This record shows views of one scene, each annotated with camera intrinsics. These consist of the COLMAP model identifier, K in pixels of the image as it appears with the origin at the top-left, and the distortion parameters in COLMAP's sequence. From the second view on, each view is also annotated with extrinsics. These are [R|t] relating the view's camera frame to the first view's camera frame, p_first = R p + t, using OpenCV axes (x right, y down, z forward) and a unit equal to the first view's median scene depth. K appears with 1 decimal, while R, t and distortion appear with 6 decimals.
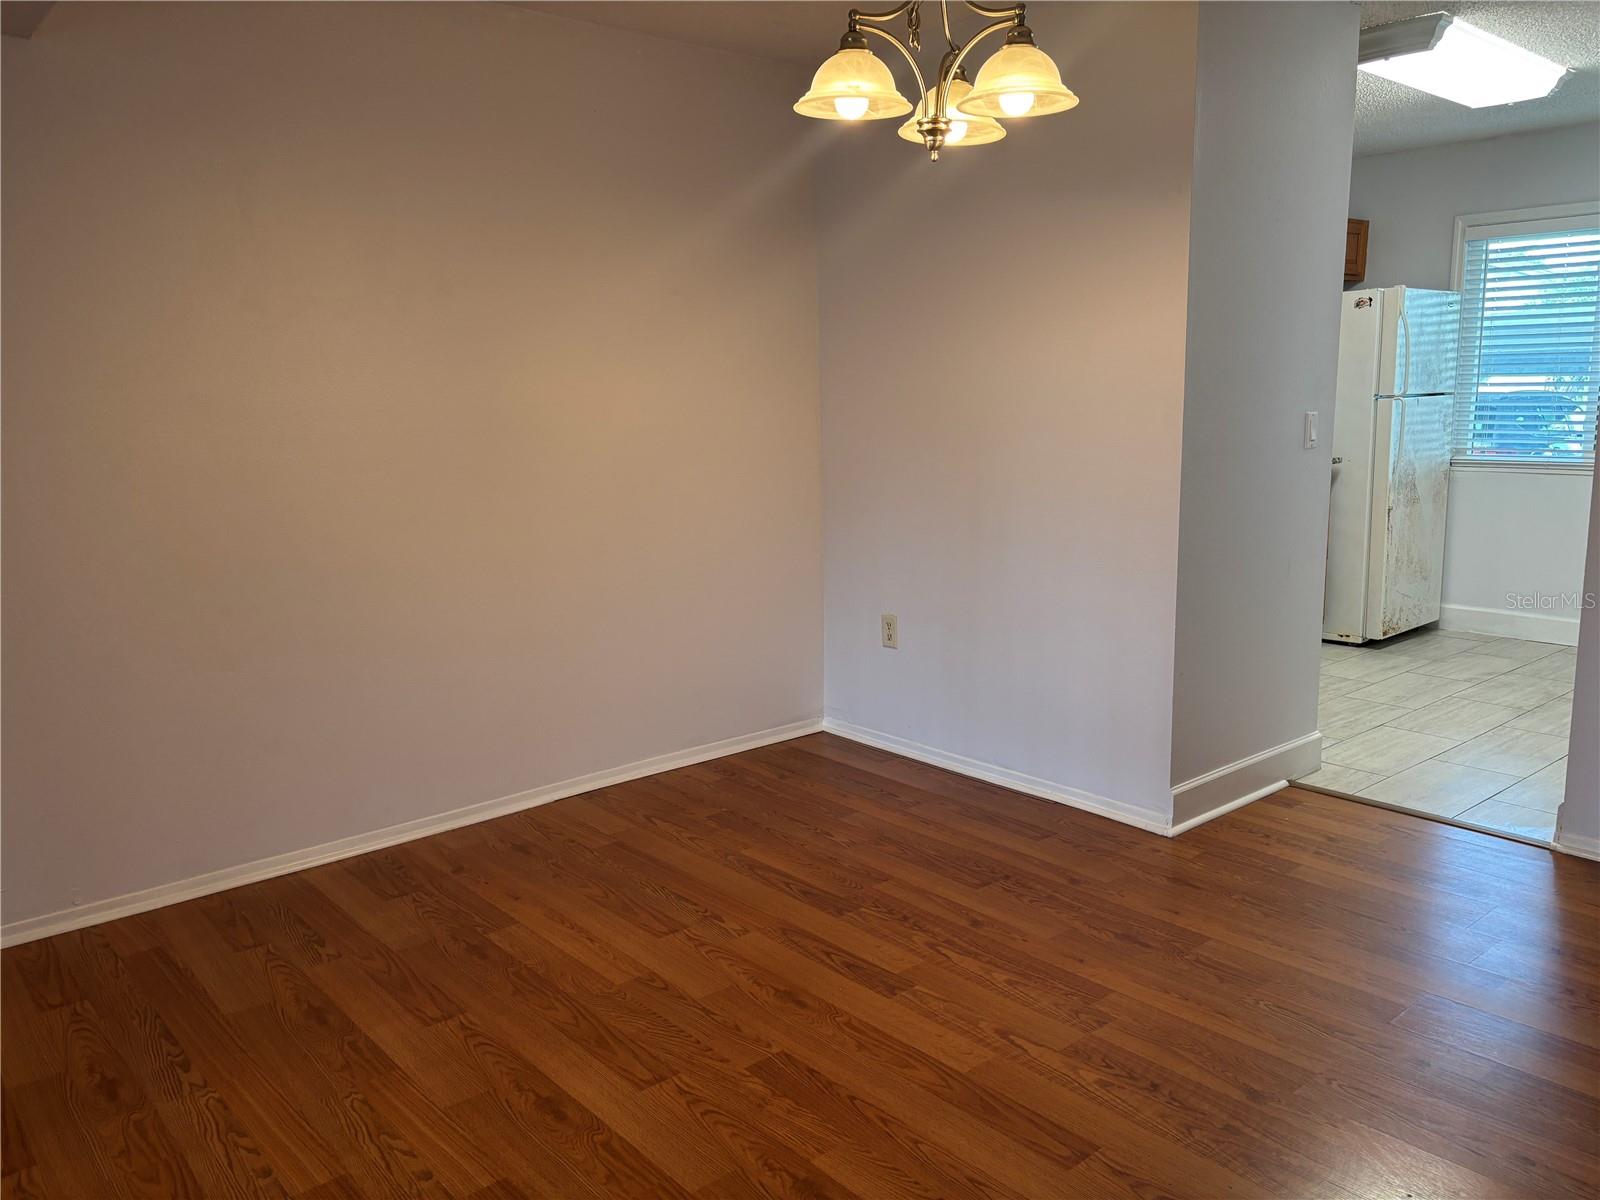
lens RADIAL K [[1208.2, 0, 800.8], [0, 1208.2, 602.8], [0, 0, 1]] dist [0.074774, -0.092128]
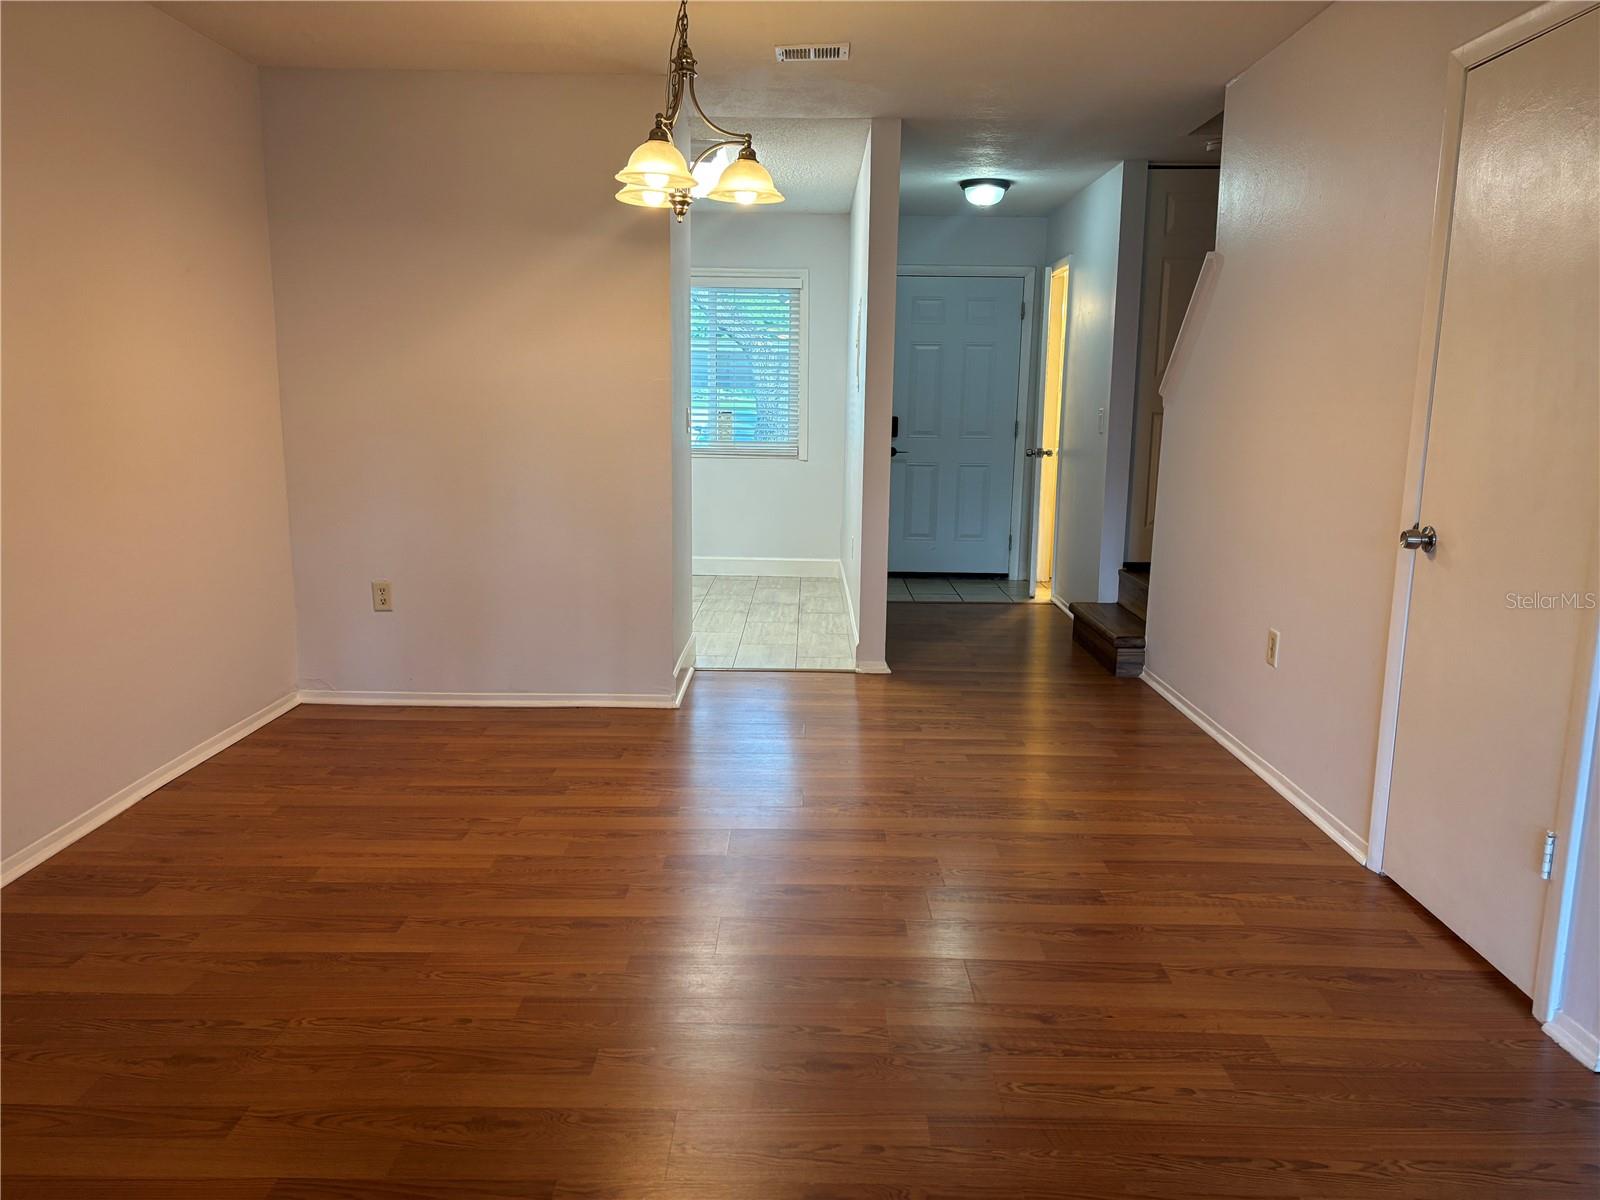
lens RADIAL K [[1208.2, 0, 800.8], [0, 1208.2, 602.8], [0, 0, 1]] dist [0.074774, -0.092128]
pose [[0.660188, -0.105666, 0.743630, -0.746508], [0.107272, 0.993170, 0.045889, 0.028822], [-0.743400, 0.049475, 0.667014, -0.039711]]
